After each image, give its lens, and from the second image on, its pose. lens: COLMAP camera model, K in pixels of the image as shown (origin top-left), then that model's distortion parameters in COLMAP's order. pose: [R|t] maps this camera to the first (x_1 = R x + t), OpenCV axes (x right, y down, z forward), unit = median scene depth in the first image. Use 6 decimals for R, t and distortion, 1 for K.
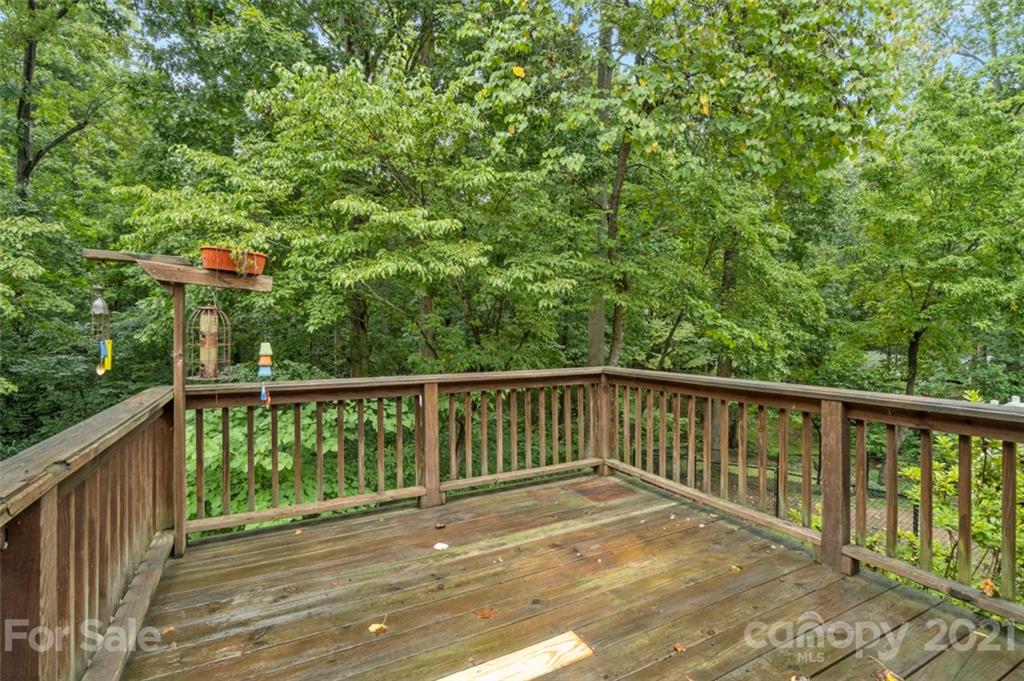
lens RADIAL K [[457.8, 0, 509.5], [0, 457.8, 343.1], [0, 0, 1]] dist [-0.007242, 0.000123]
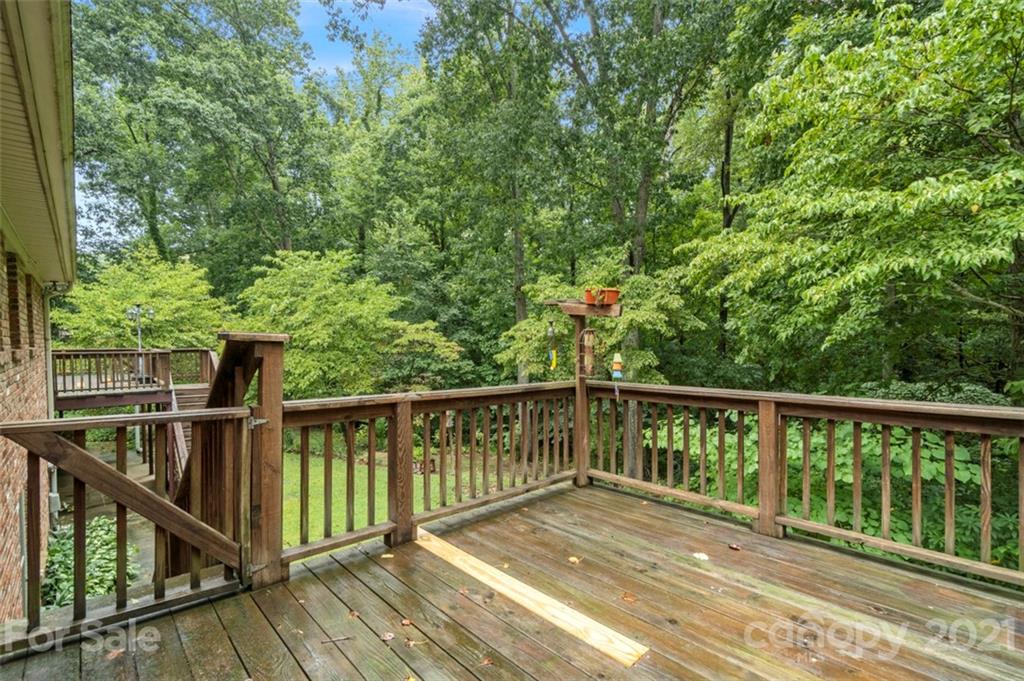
lens RADIAL K [[457.8, 0, 509.5], [0, 457.8, 343.1], [0, 0, 1]] dist [-0.007242, 0.000123]
pose [[0.270357, -0.006386, -0.962739, 0.675790], [-0.018518, 0.999759, -0.011832, -0.010232], [0.962582, 0.021027, 0.270173, 0.286027]]
